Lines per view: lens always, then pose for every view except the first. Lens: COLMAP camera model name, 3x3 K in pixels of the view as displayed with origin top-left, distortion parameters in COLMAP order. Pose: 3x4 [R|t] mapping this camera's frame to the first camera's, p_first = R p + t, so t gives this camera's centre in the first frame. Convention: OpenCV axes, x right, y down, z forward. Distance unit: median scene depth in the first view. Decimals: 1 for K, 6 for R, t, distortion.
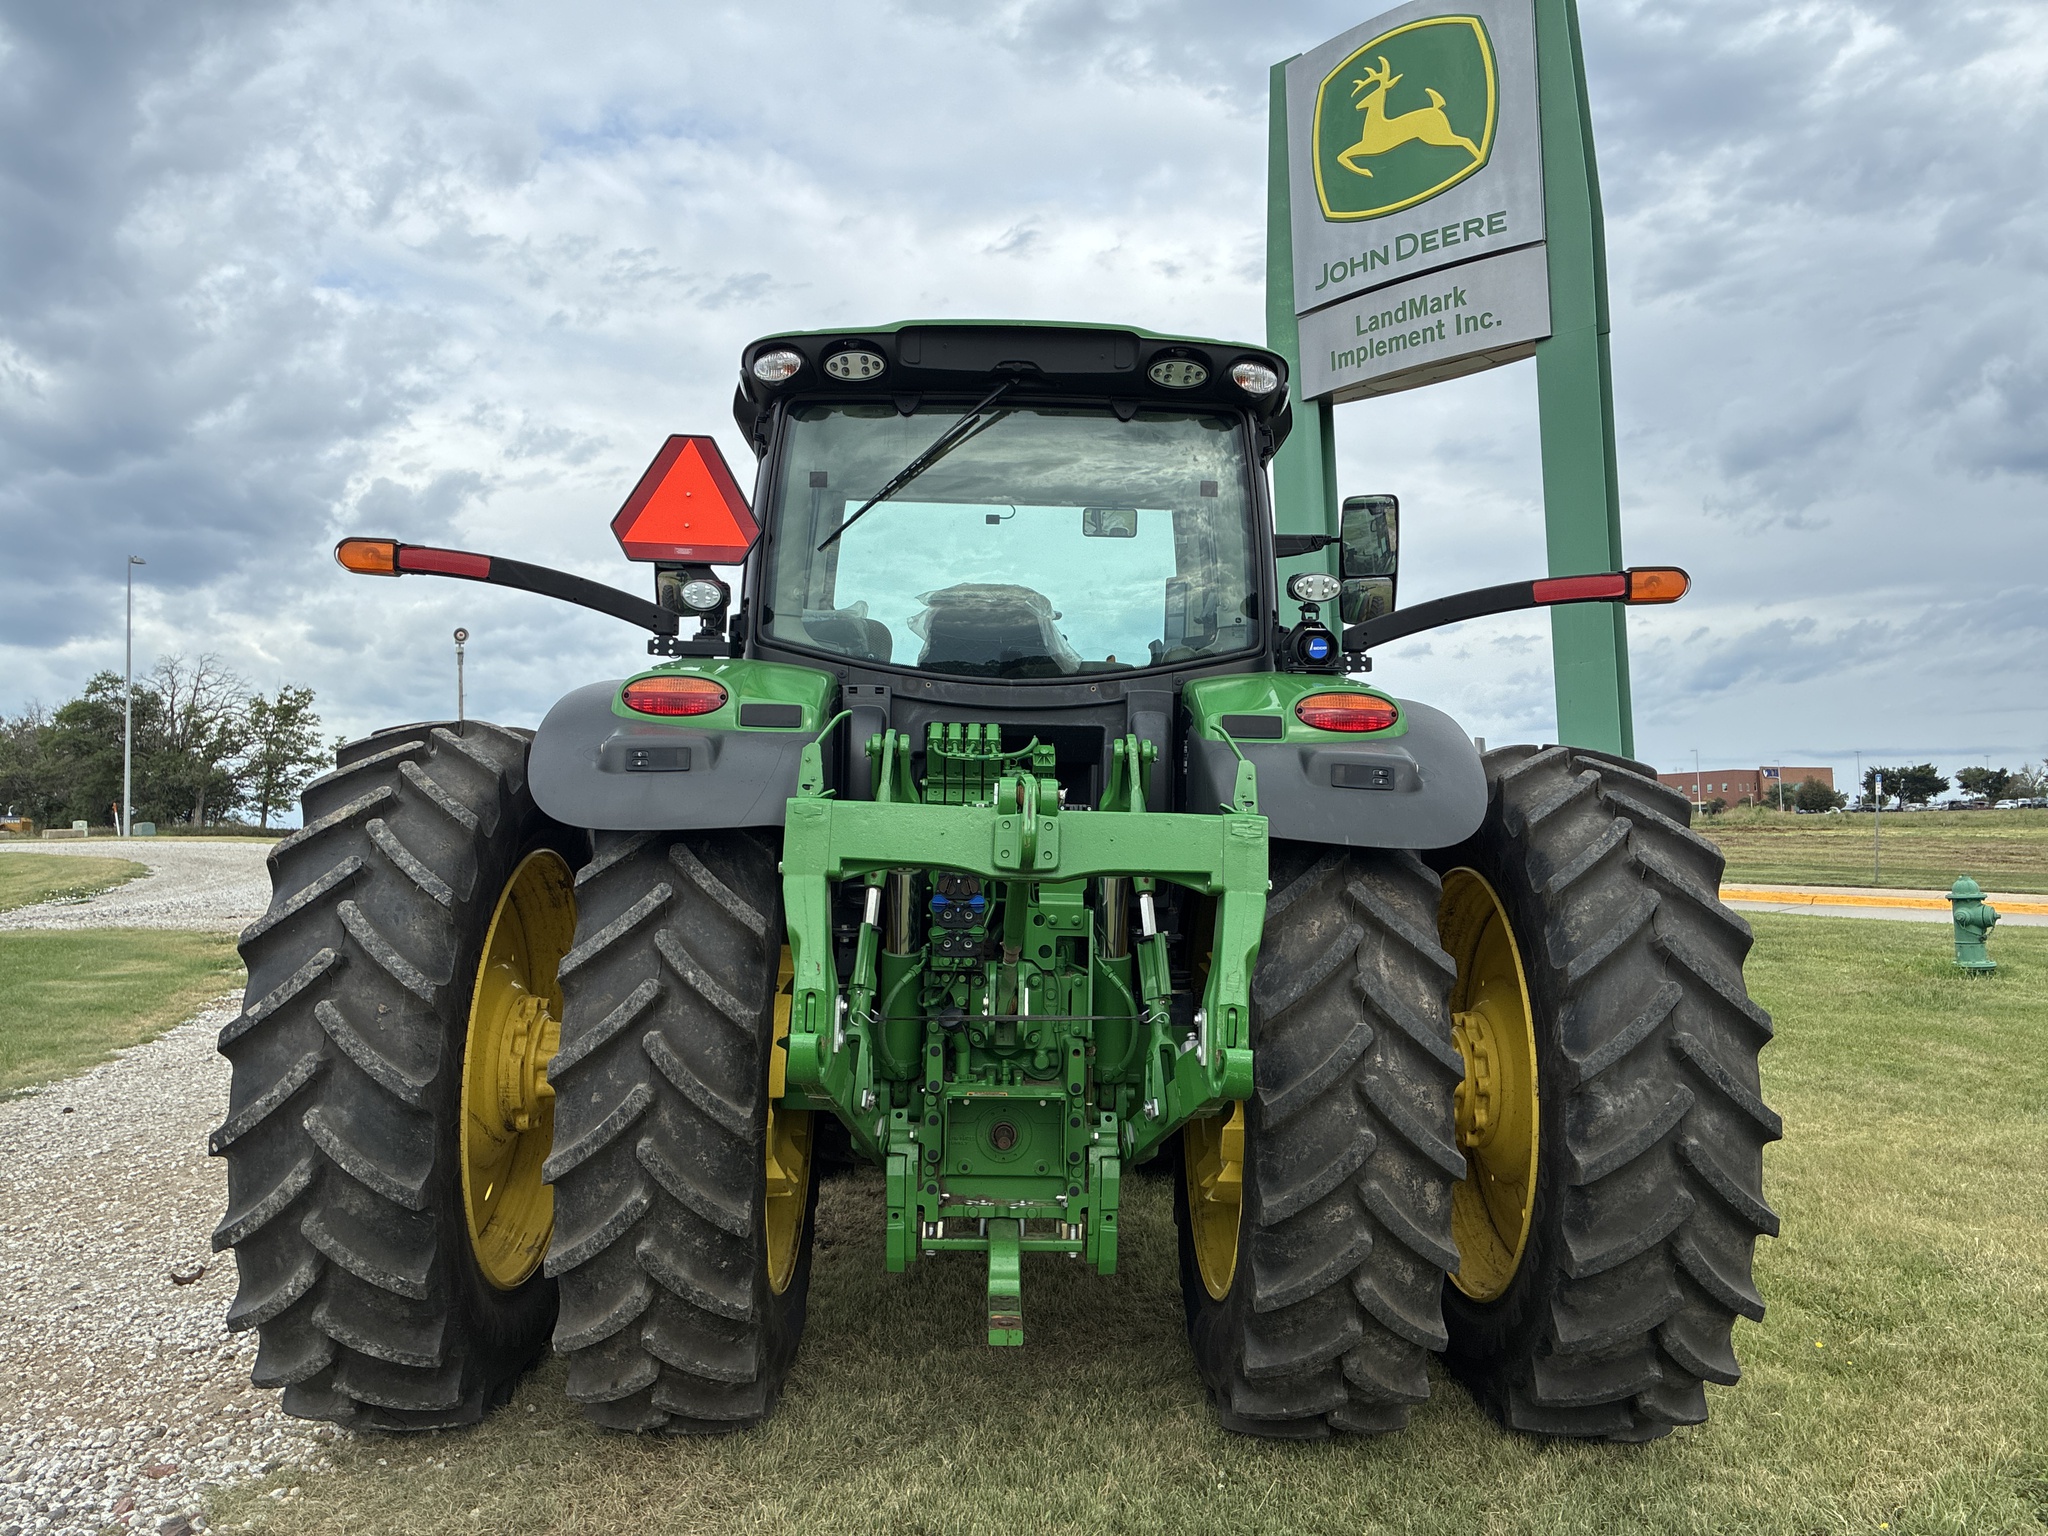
lens RADIAL K [[1541.6, 0, 1013.4], [0, 1541.6, 765.8], [0, 0, 1]] dist [0.057397, -0.076749]
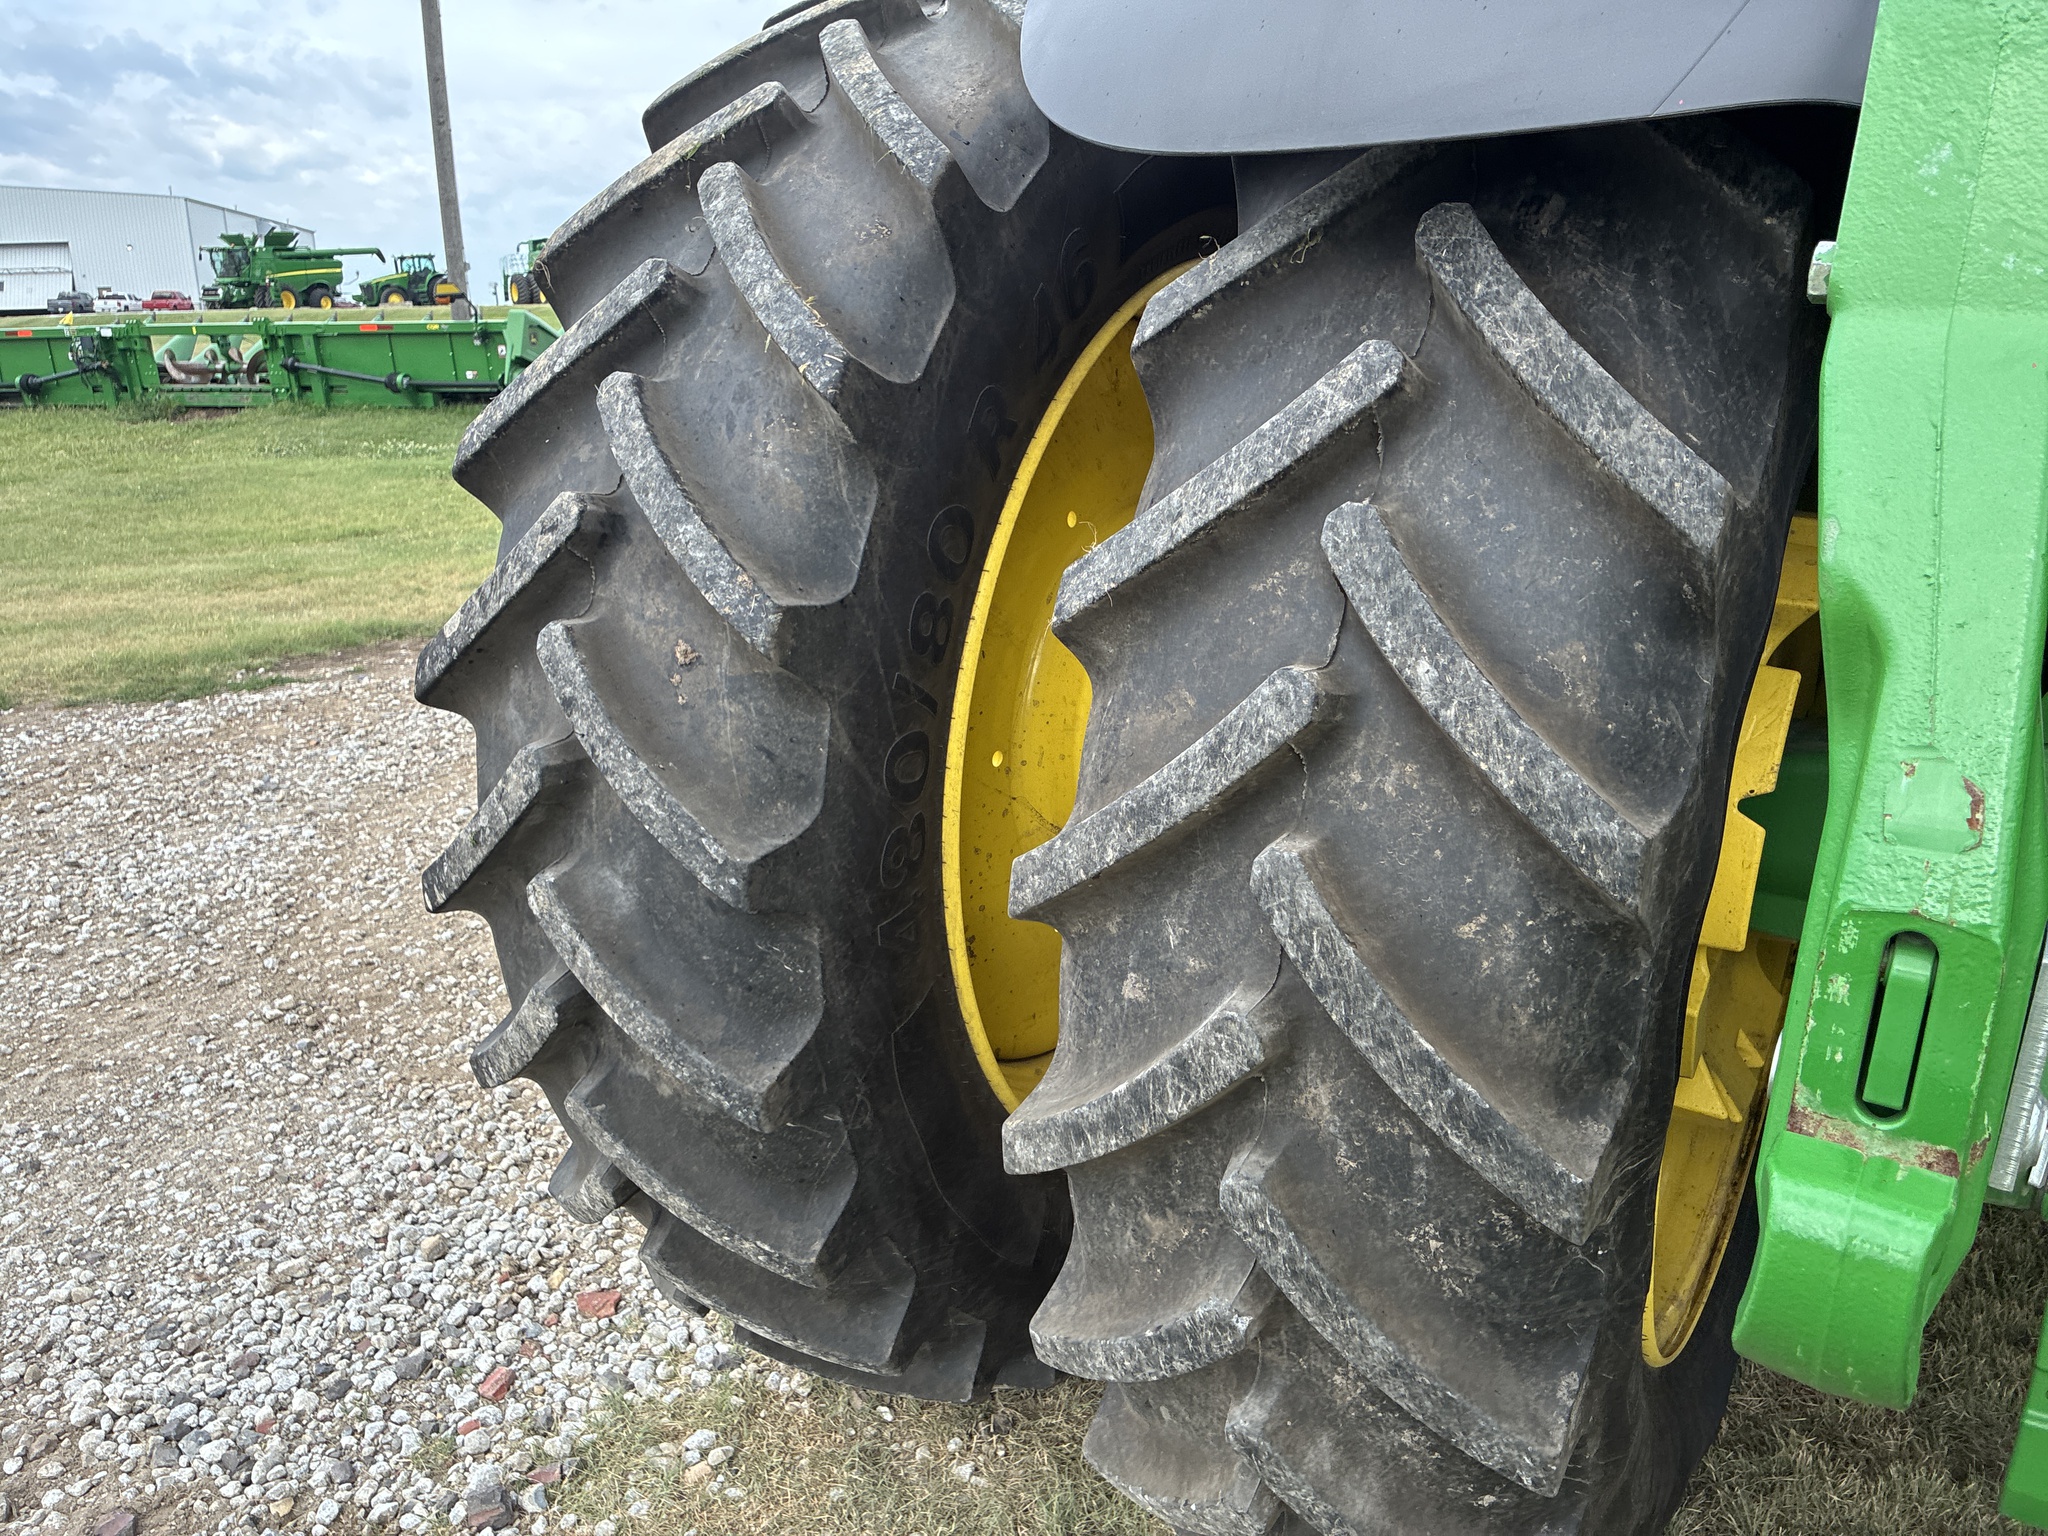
lens RADIAL K [[1541.6, 0, 1042.1], [0, 1541.6, 738.6], [0, 0, 1]] dist [0.057397, -0.076749]
pose [[0.830279, 0.153369, -0.535831, -0.034327], [0.026719, 0.949336, 0.313125, 0.016892], [0.556707, -0.274298, 0.784116, 0.224797]]
